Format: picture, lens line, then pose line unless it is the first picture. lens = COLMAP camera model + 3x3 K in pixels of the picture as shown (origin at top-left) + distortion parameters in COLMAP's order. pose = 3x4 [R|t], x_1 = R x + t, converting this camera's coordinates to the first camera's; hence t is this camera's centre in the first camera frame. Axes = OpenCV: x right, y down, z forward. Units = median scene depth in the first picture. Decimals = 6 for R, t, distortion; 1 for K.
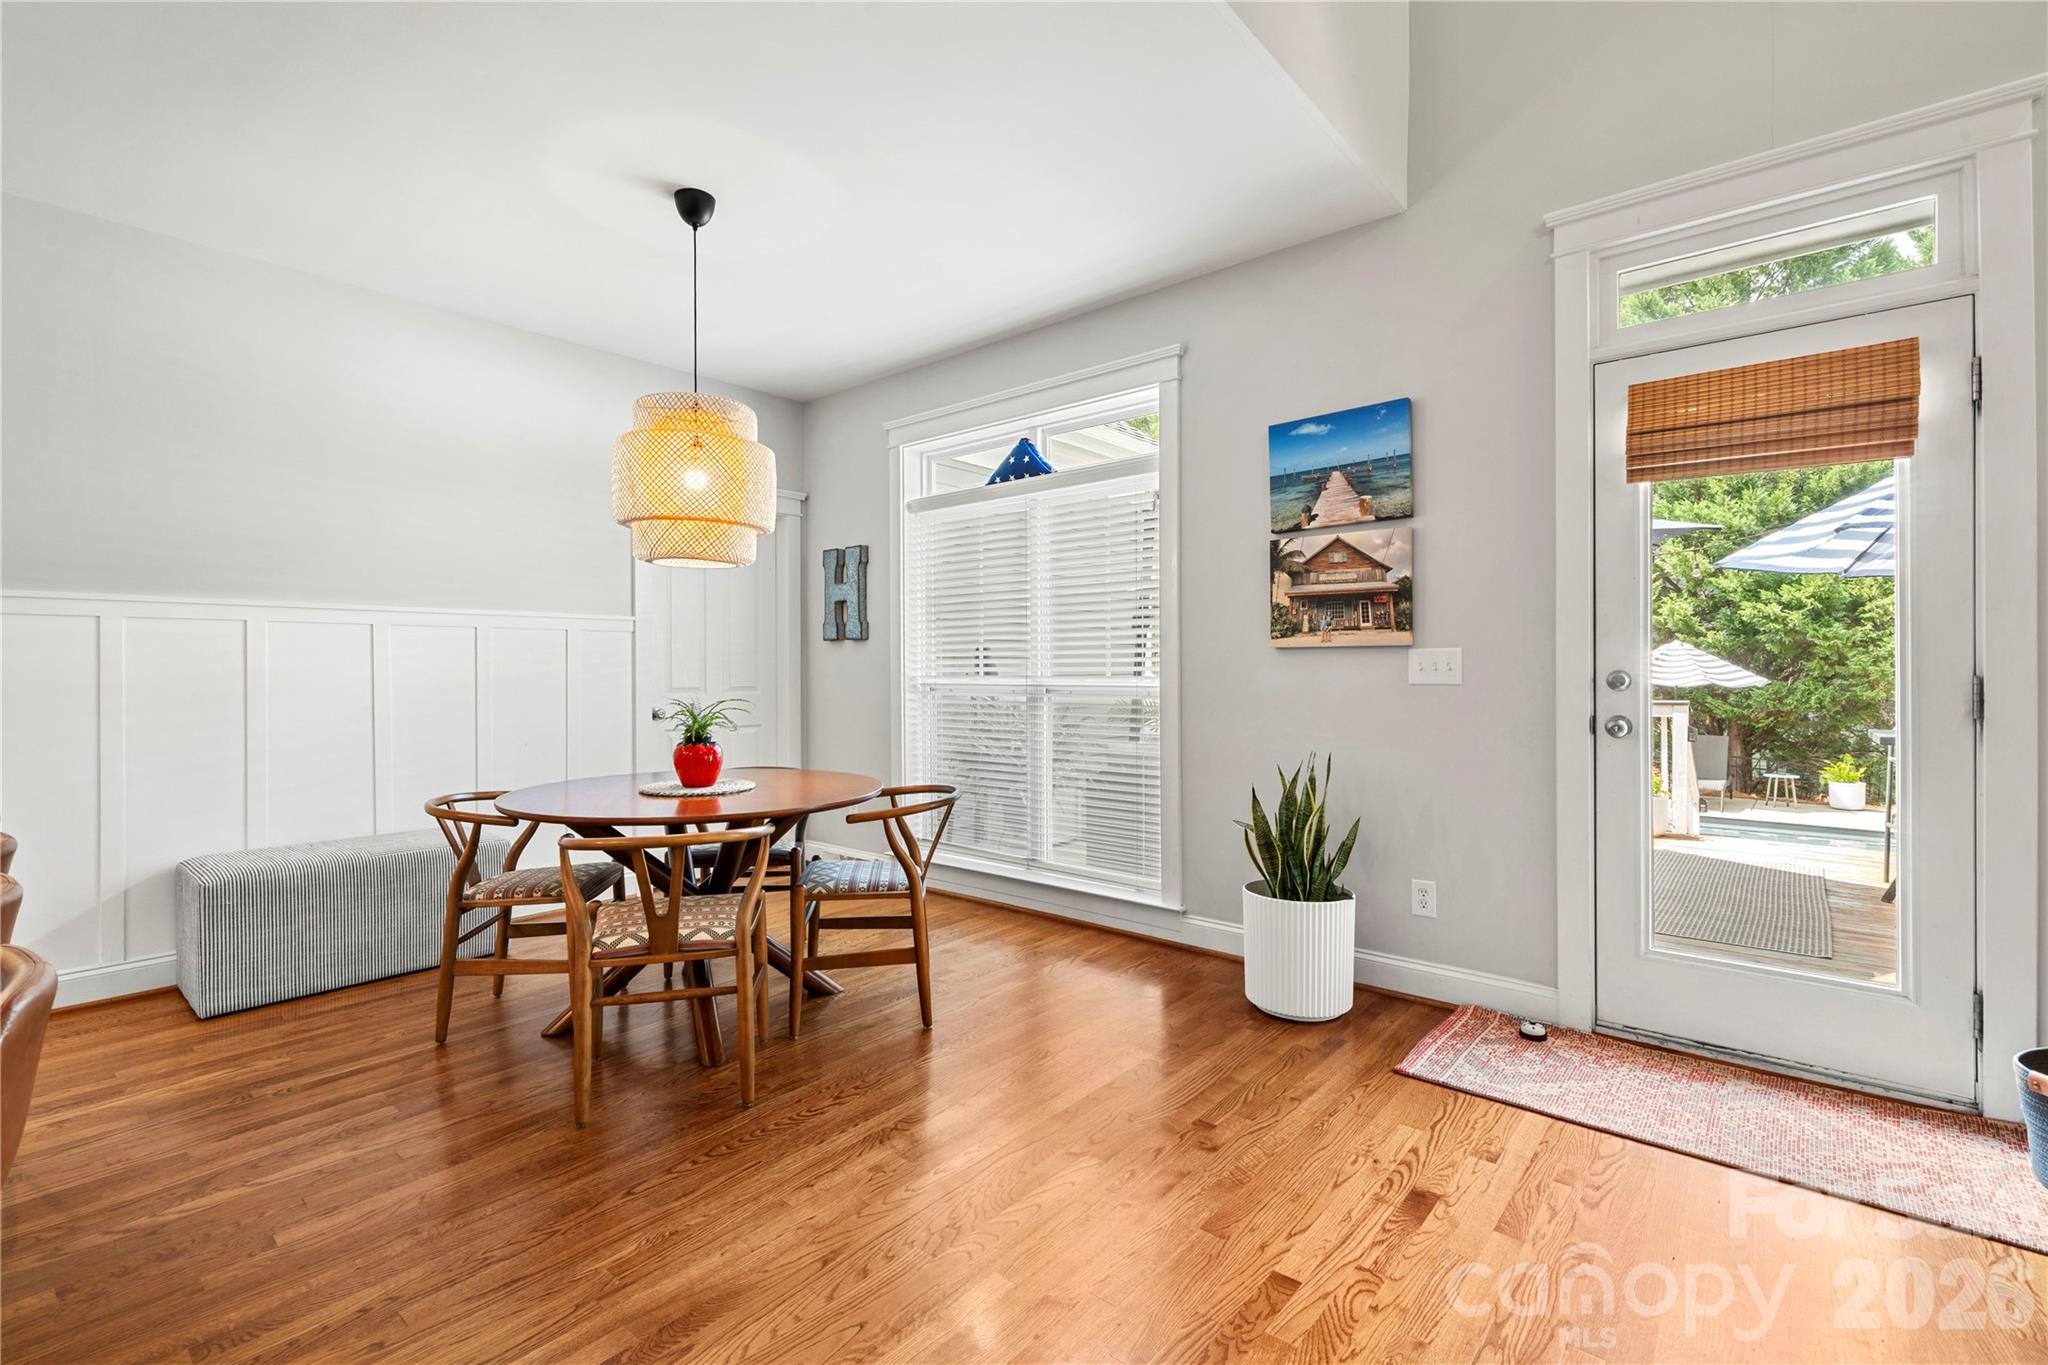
lens RADIAL K [[902.7, 0, 1025.2], [0, 902.7, 671.7], [0, 0, 1]] dist [-0.002247, -0.000212]
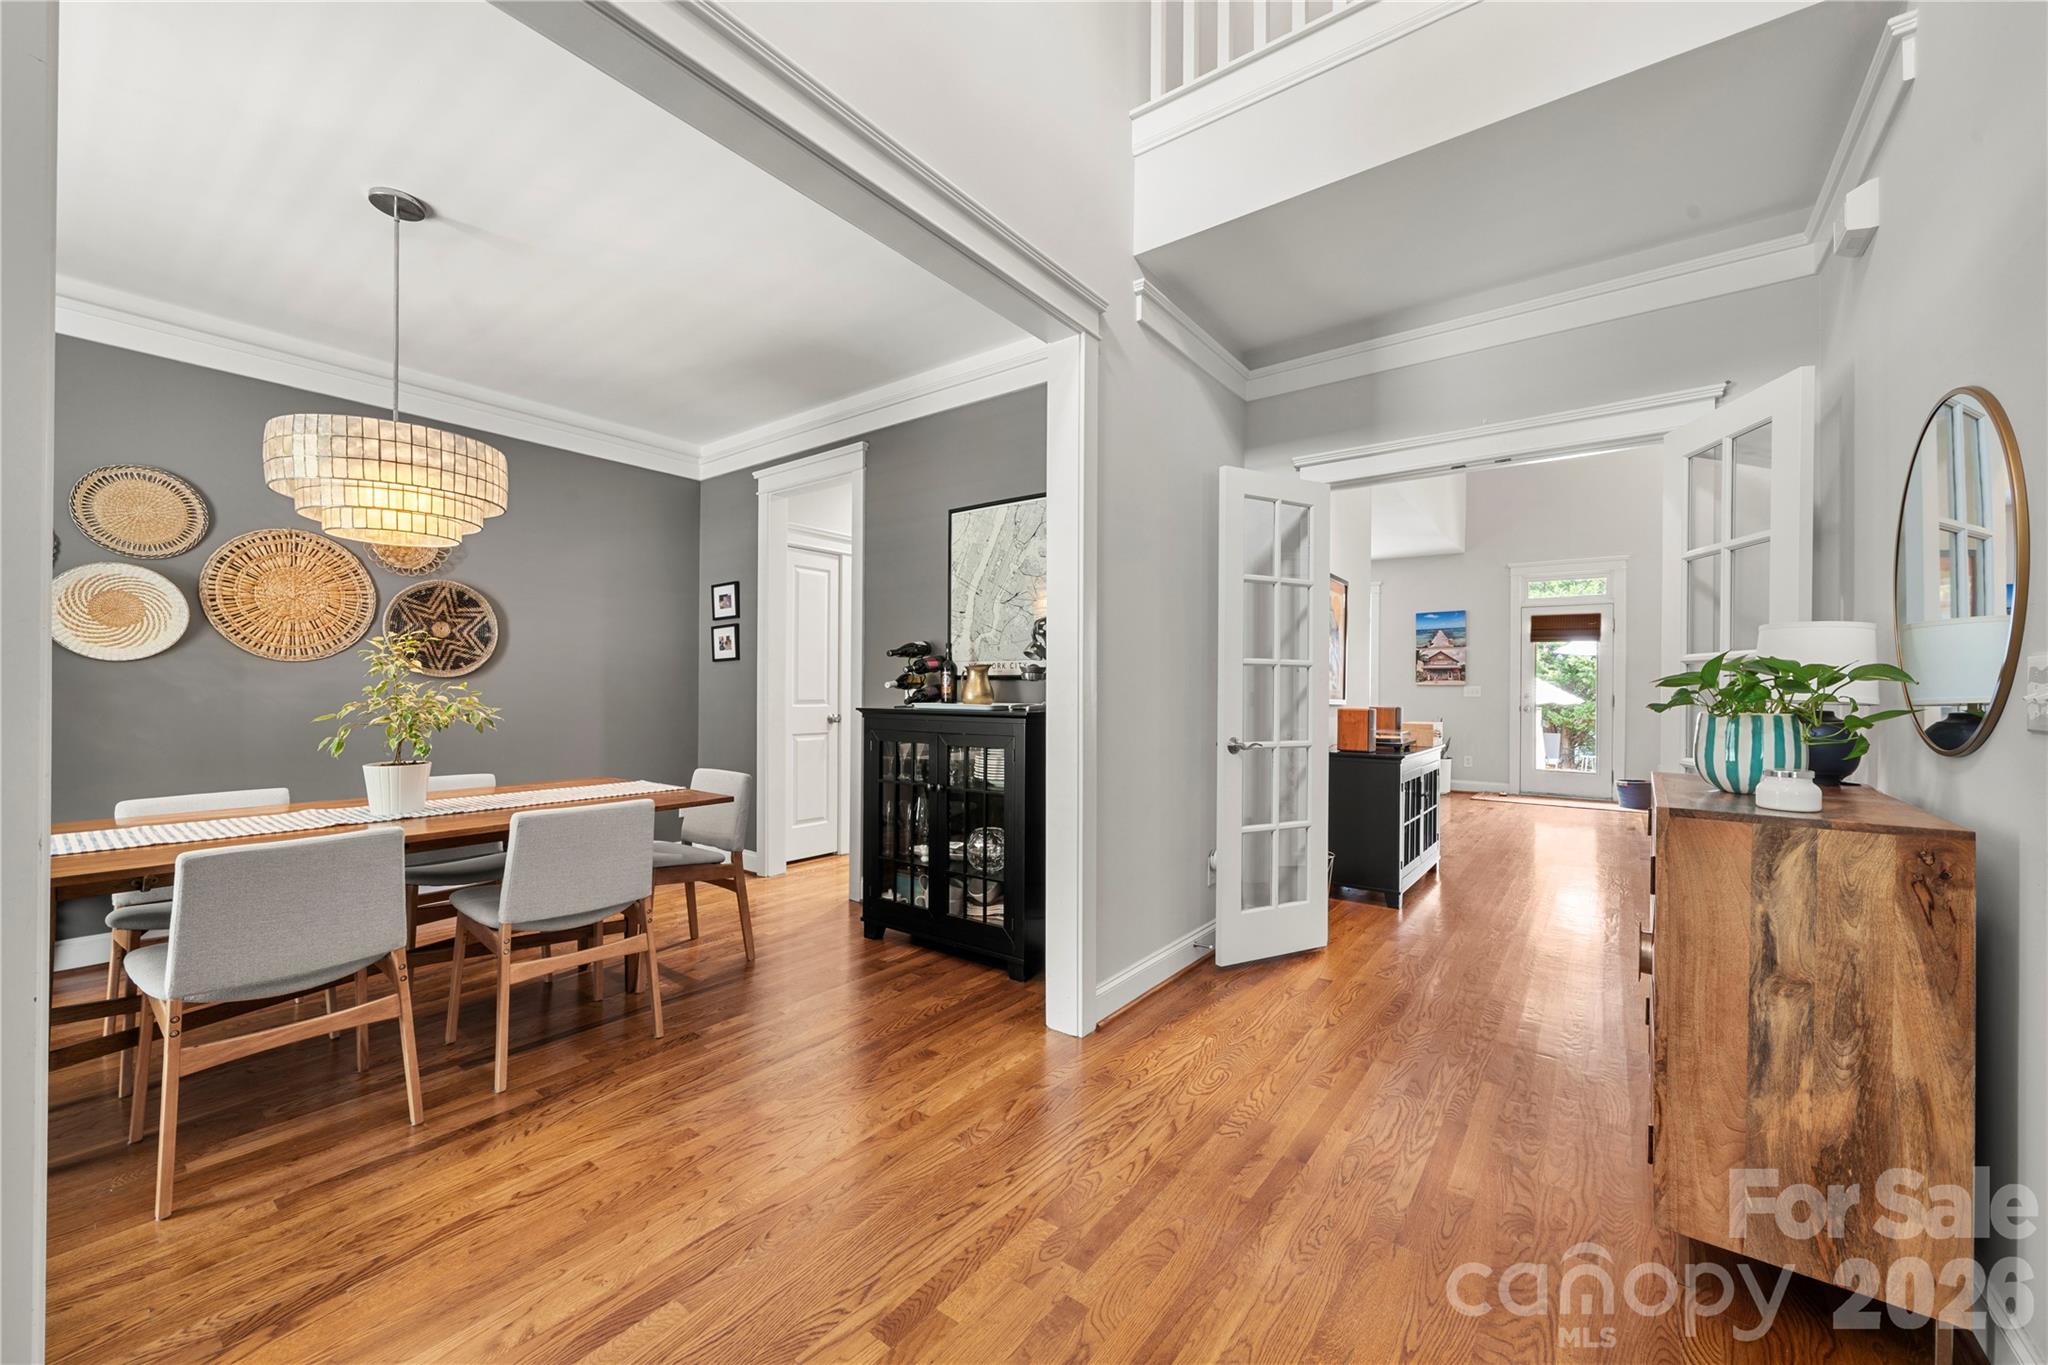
lens RADIAL K [[782.8, 0, 1027.0], [0, 782.8, 690.2], [0, 0, 1]] dist [-0.000223, -0.000064]
pose [[0.998047, 0.009385, 0.061766, -1.294725], [-0.009312, 0.999956, -0.001464, 0.008097], [-0.061777, 0.000886, 0.998090, -1.690296]]
